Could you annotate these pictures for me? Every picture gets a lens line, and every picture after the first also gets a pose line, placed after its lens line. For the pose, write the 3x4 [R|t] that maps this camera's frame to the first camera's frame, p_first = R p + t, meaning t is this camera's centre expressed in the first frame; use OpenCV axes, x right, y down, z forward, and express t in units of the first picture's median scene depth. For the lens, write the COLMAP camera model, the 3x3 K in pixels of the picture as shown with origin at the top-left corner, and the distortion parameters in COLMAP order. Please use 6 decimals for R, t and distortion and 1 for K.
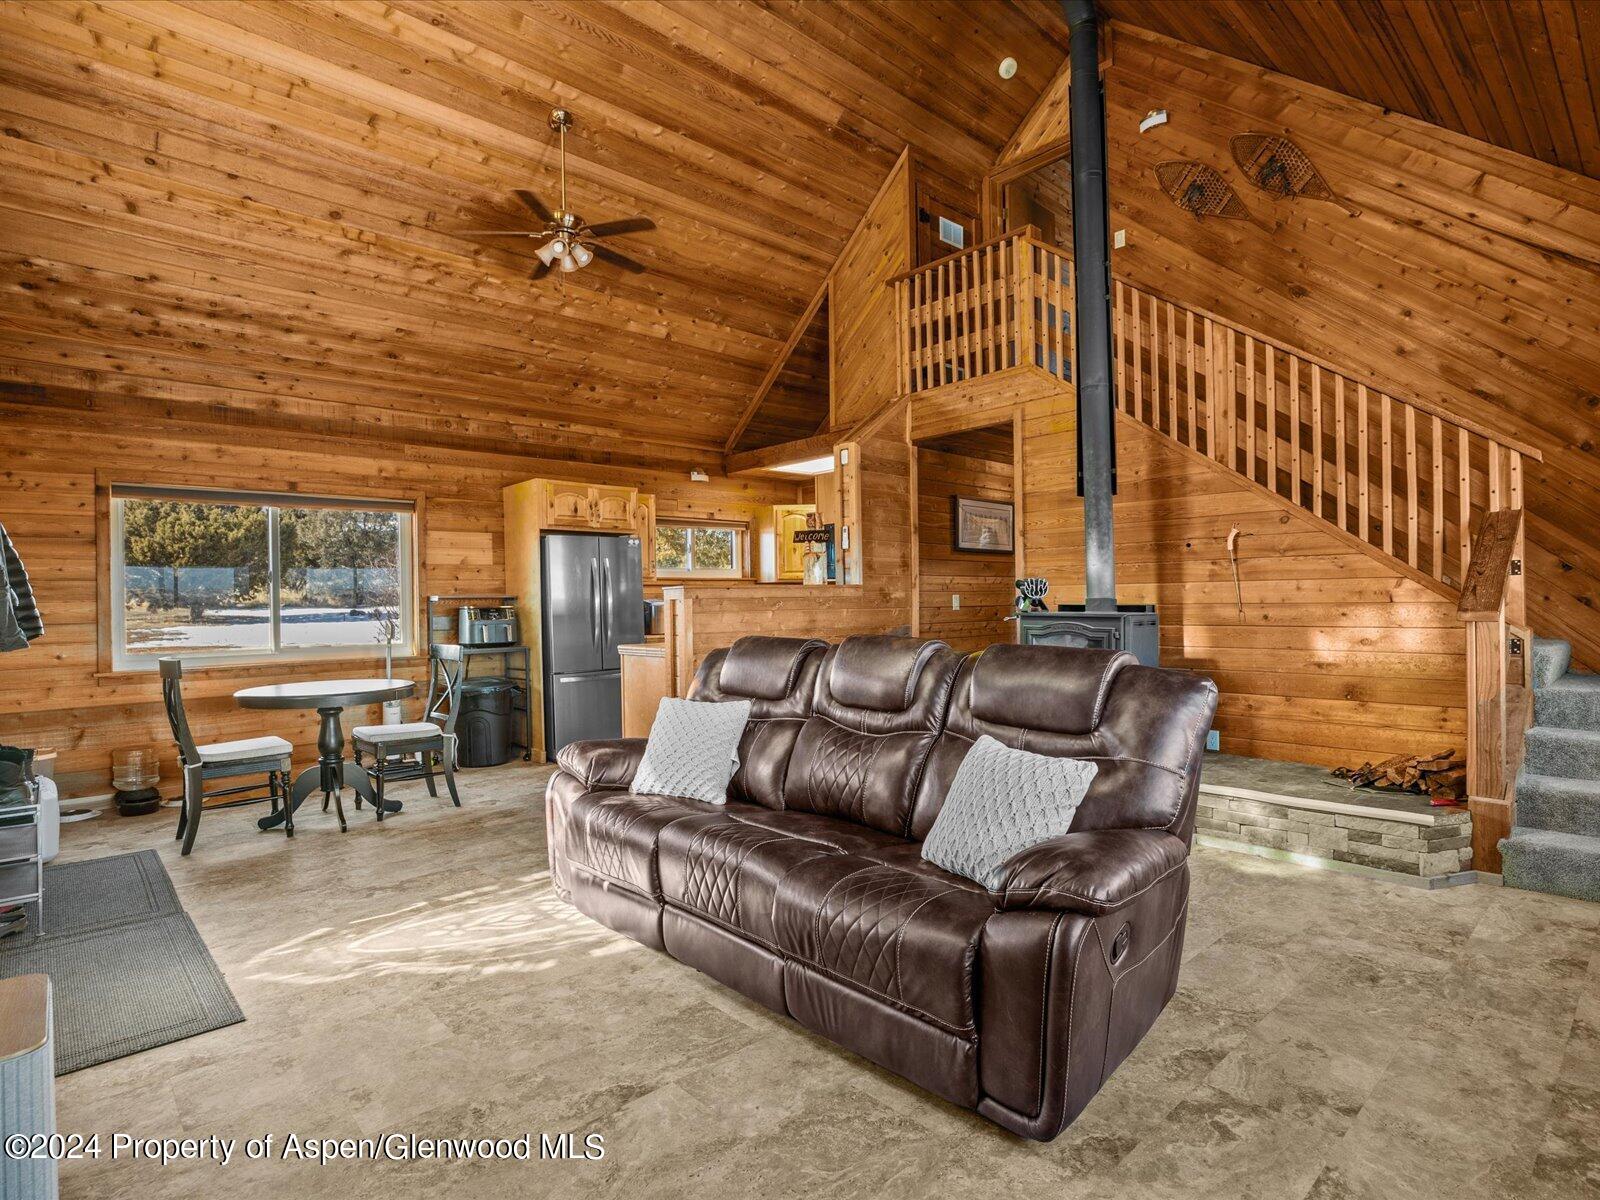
lens RADIAL K [[834.5, 0, 800.0], [0, 834.5, 600.0], [0, 0, 1]] dist [-0.030480, 0.000838]
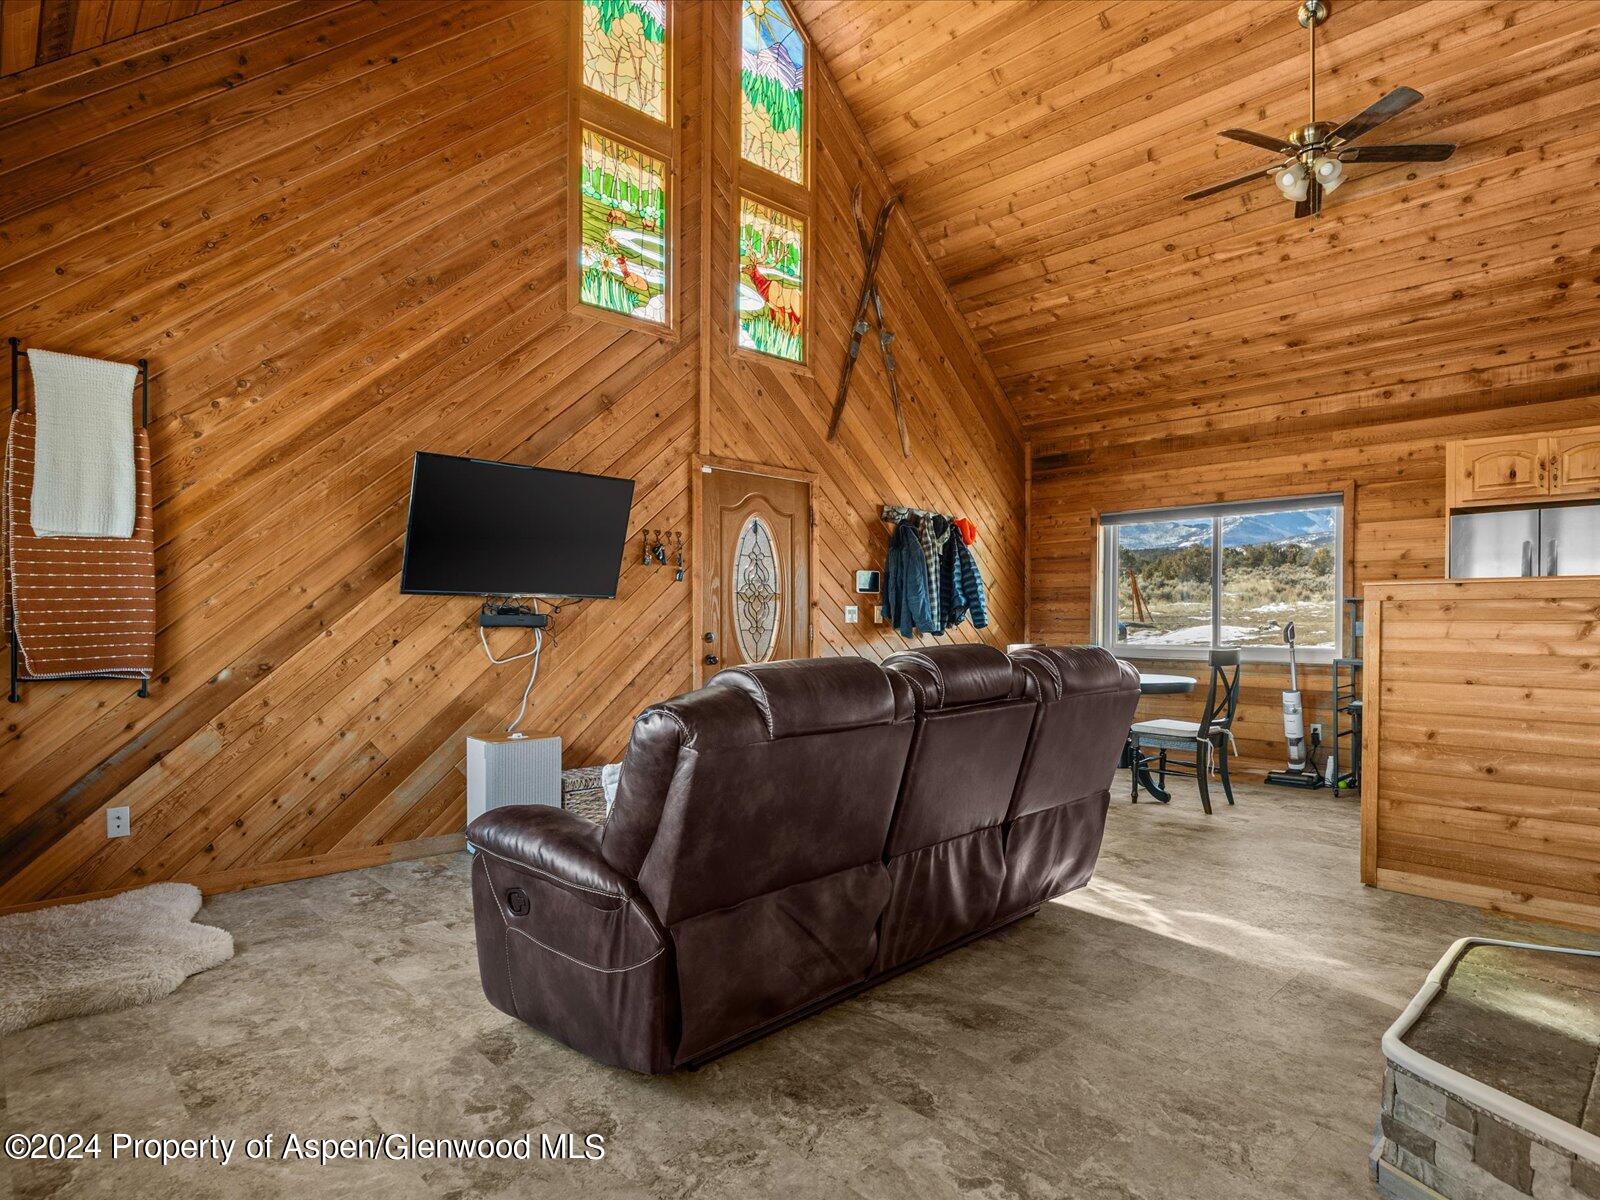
lens RADIAL K [[879.9, 0, 800.0], [0, 879.9, 600.0], [0, 0, 1]] dist [0.000055, 0.000172]
pose [[0.015718, -0.002508, -0.999873, 0.504104], [0.000764, 0.999997, -0.002496, -0.001149], [0.999876, -0.000725, 0.015720, 0.423482]]
